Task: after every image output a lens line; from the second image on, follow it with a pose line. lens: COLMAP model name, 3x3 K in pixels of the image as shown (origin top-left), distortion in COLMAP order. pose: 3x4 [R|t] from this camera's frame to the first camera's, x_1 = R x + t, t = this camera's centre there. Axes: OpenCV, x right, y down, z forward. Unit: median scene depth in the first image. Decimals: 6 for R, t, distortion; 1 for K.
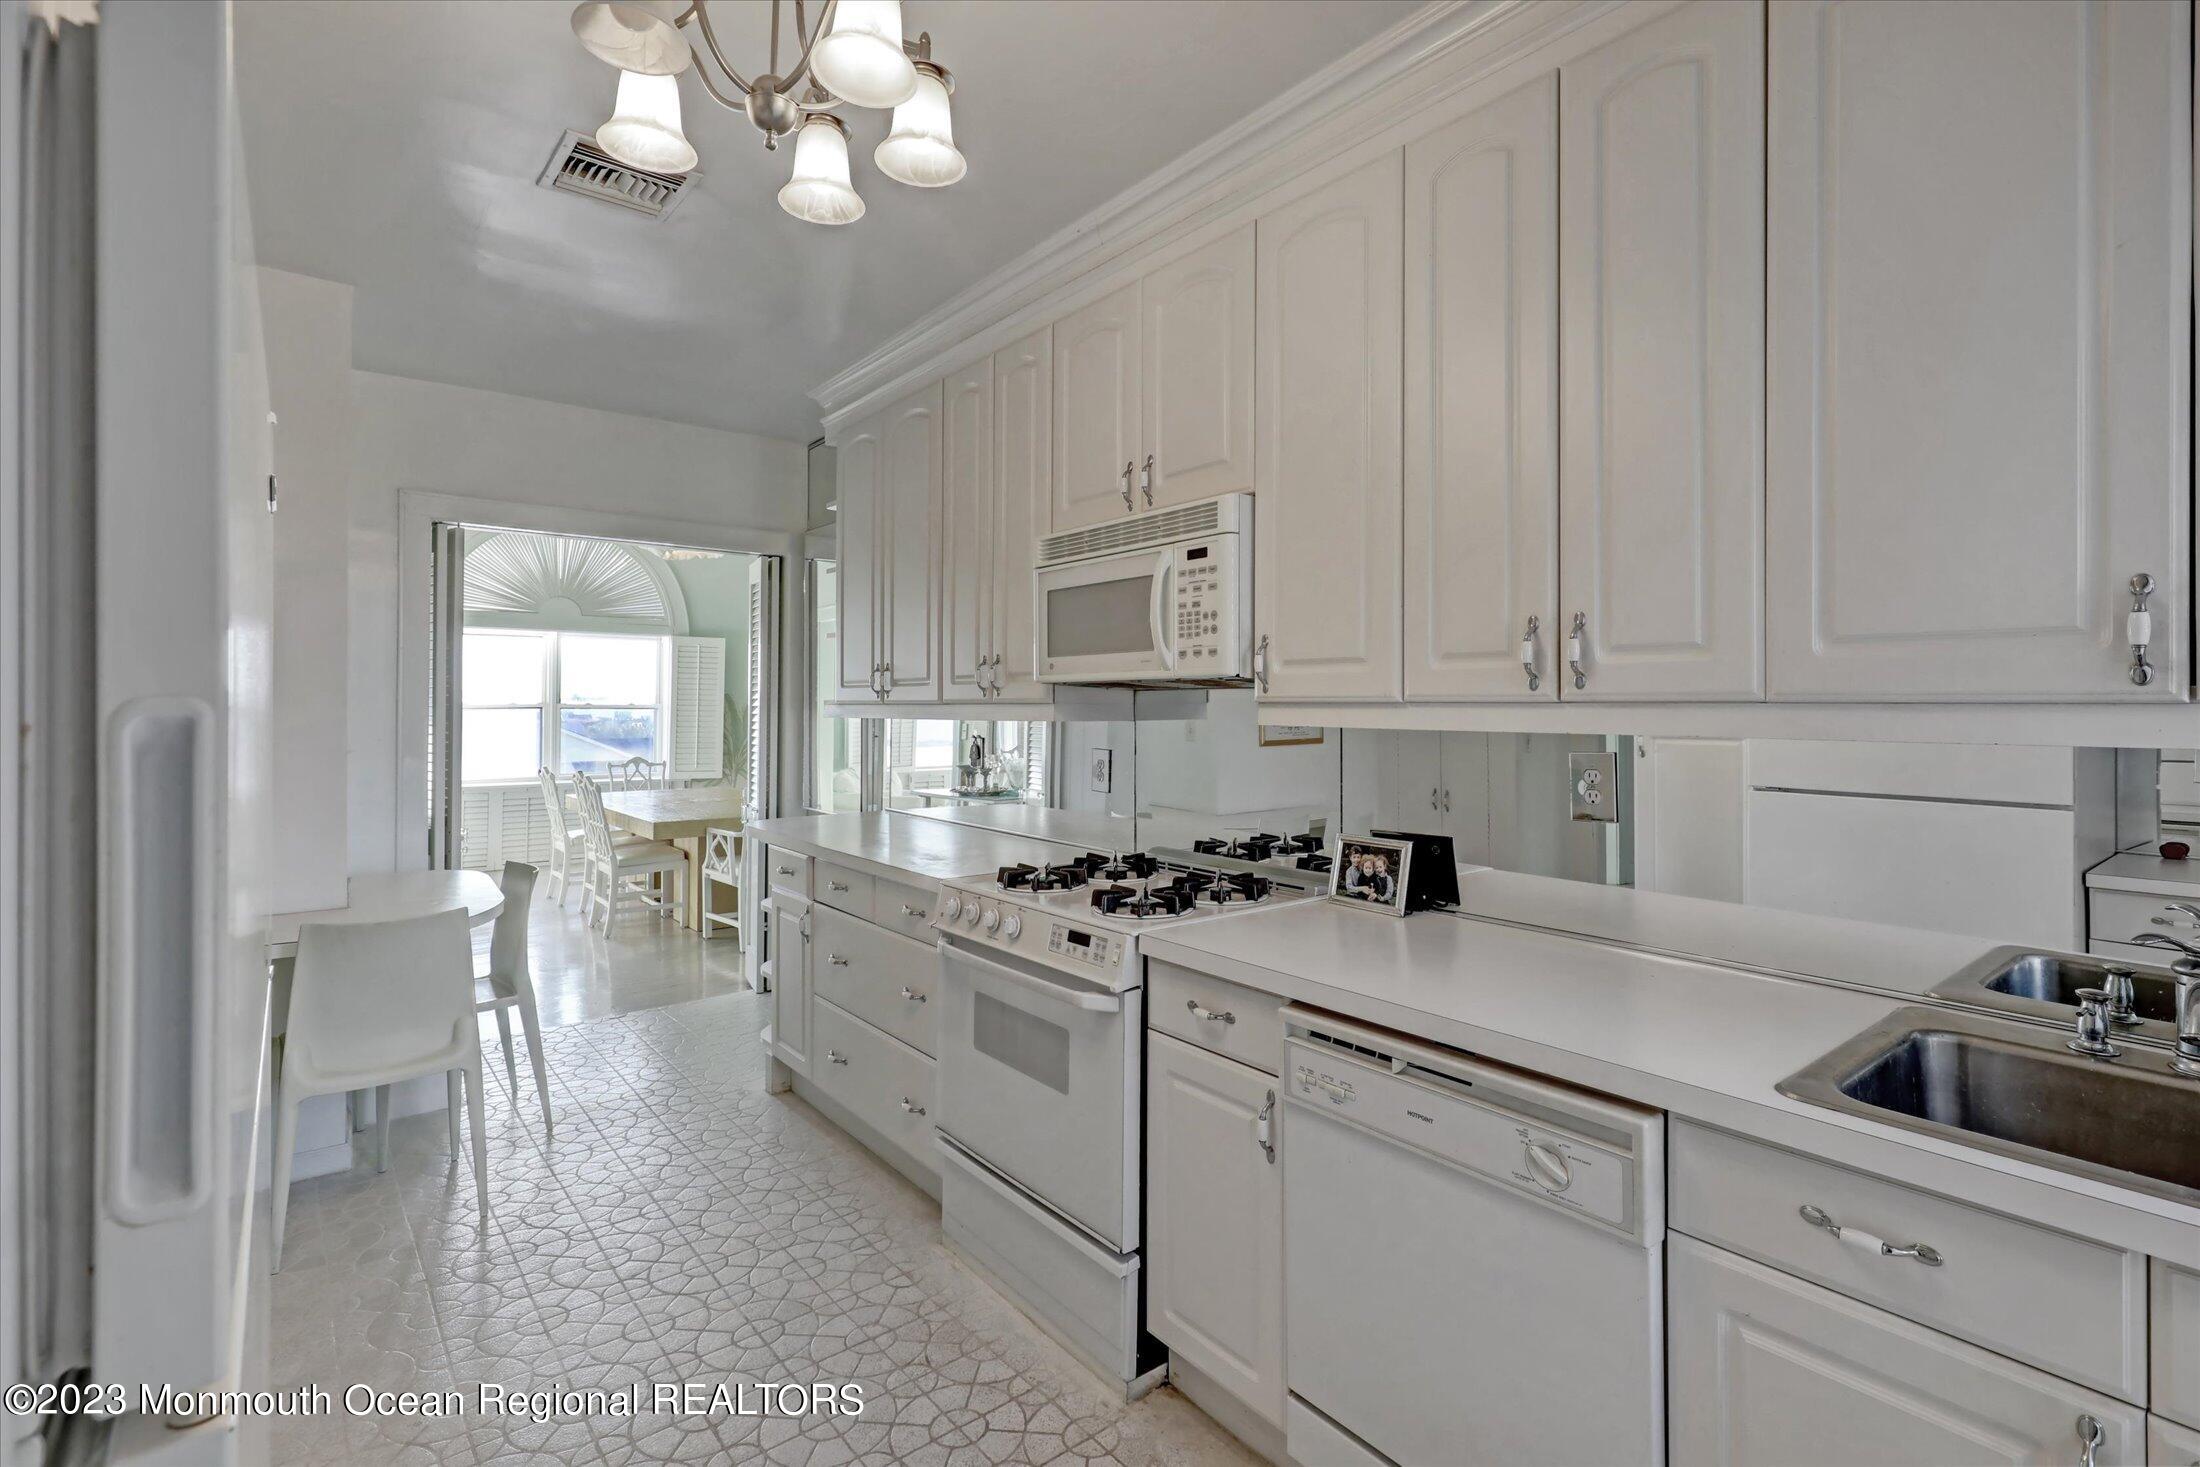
lens RADIAL K [[1014.0, 0, 1094.8], [0, 1014.0, 689.0], [0, 0, 1]] dist [0.002089, -0.003095]
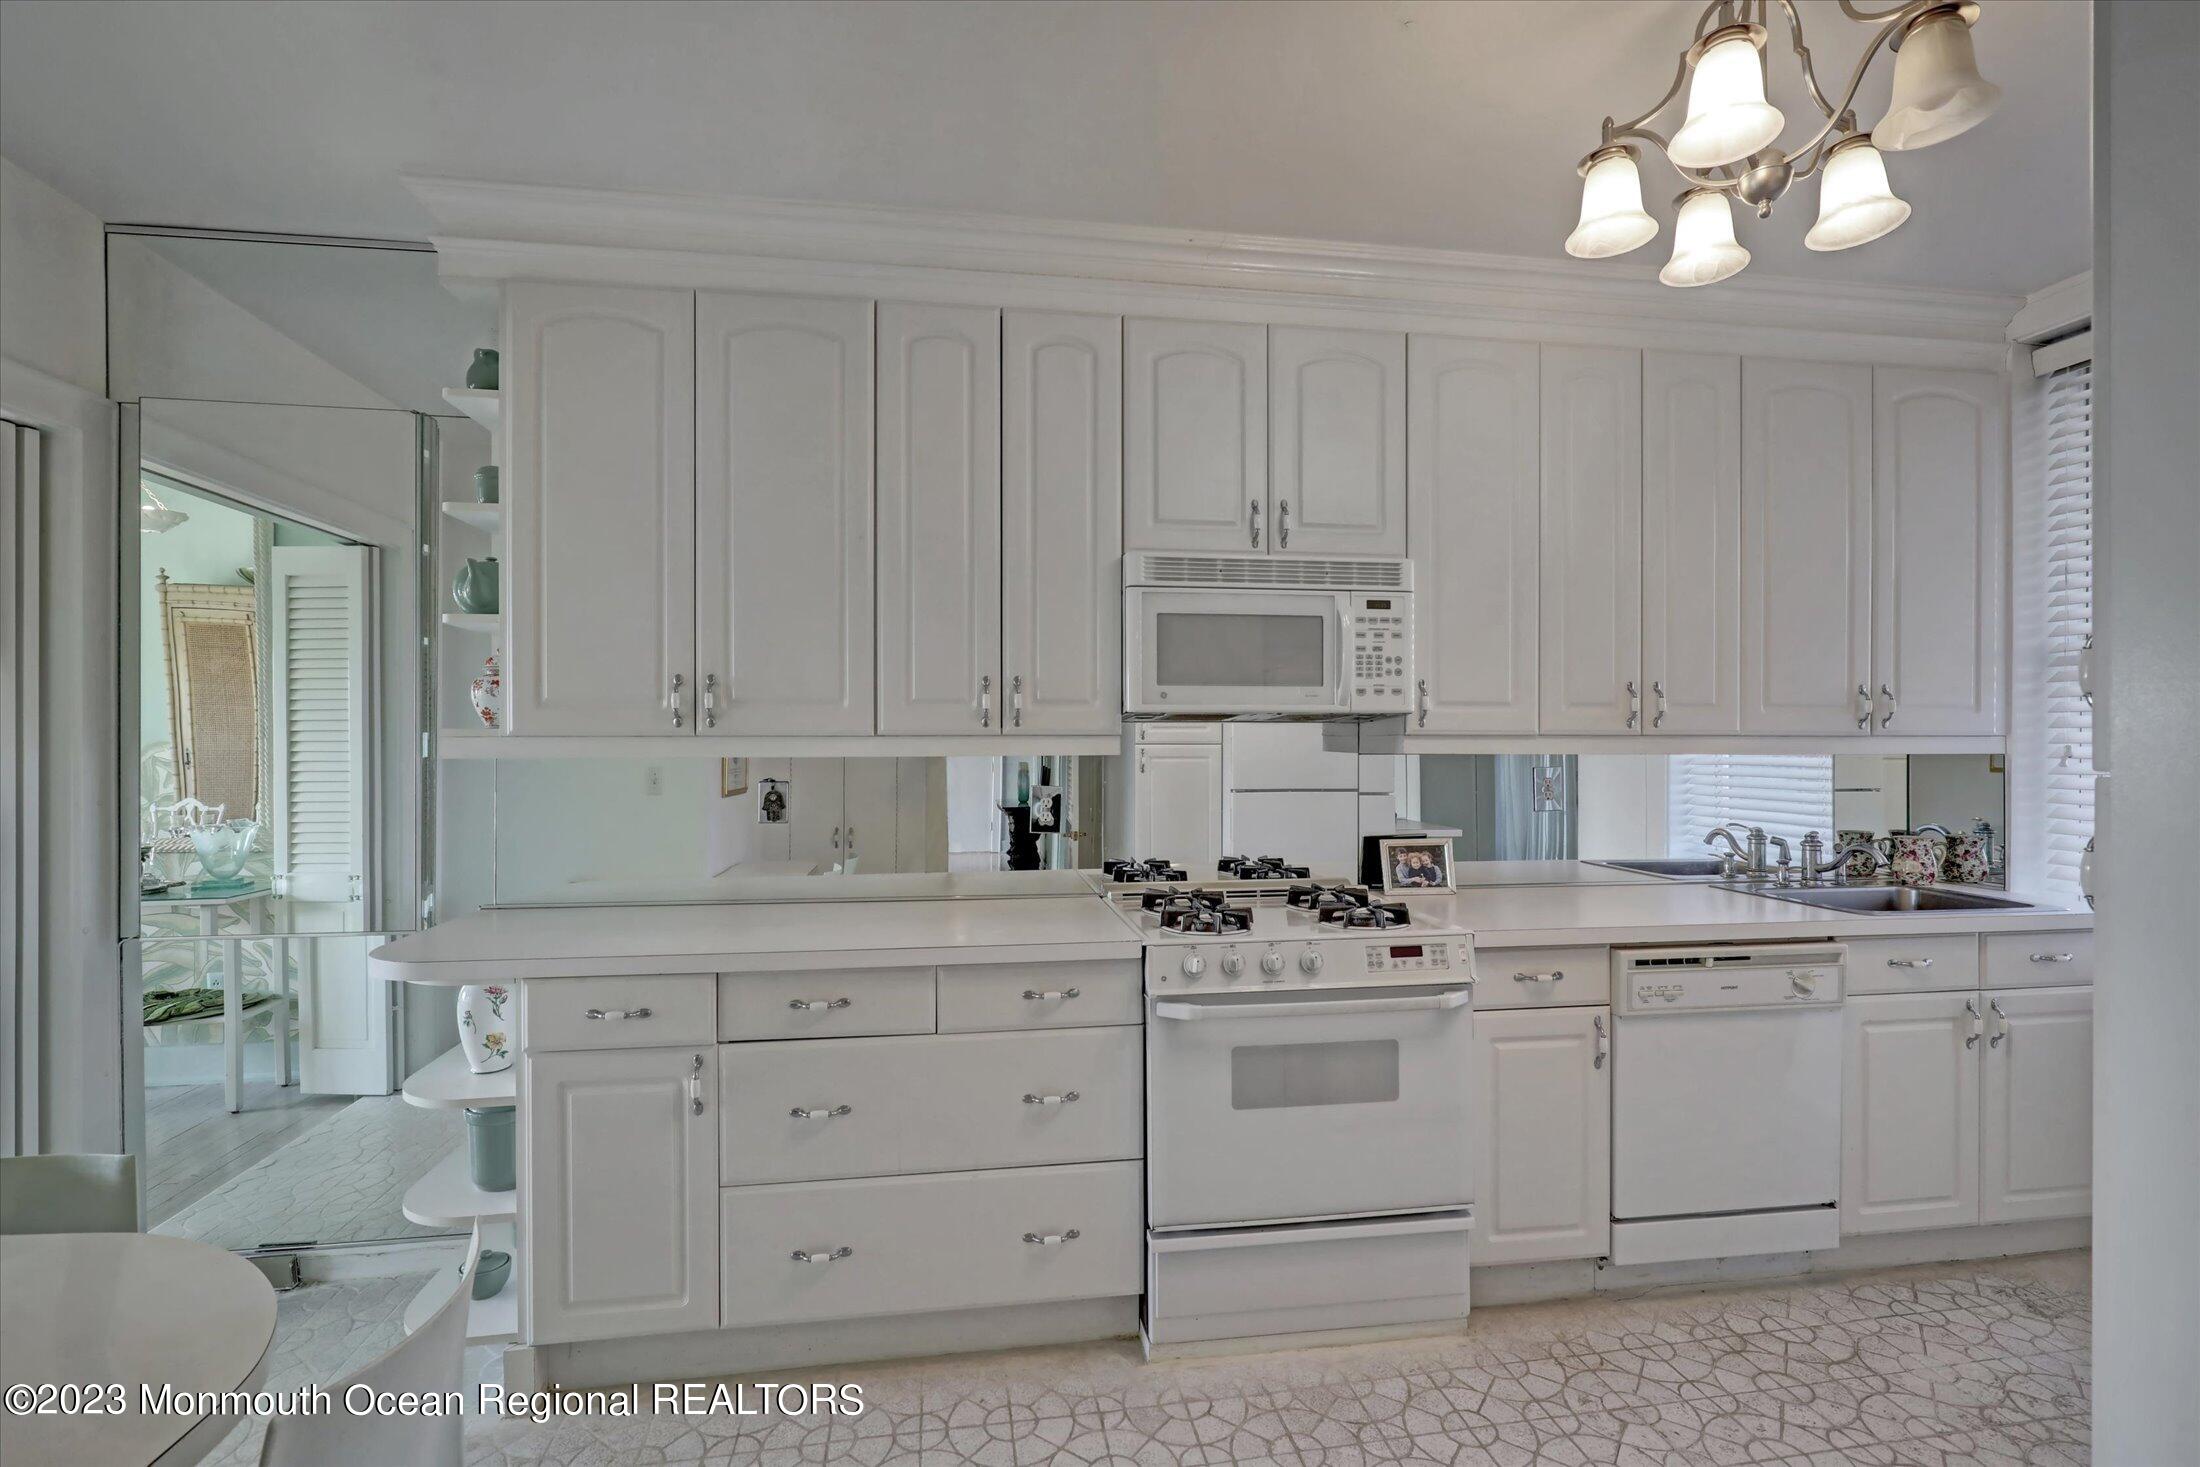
lens RADIAL K [[1014.0, 0, 1090.3], [0, 1014.0, 743.3], [0, 0, 1]] dist [0.002089, -0.003095]
pose [[0.496372, -0.002037, 0.868108, -1.064946], [-0.012631, 0.999874, 0.009568, 0.016370], [-0.868018, -0.015714, 0.496284, 0.719569]]
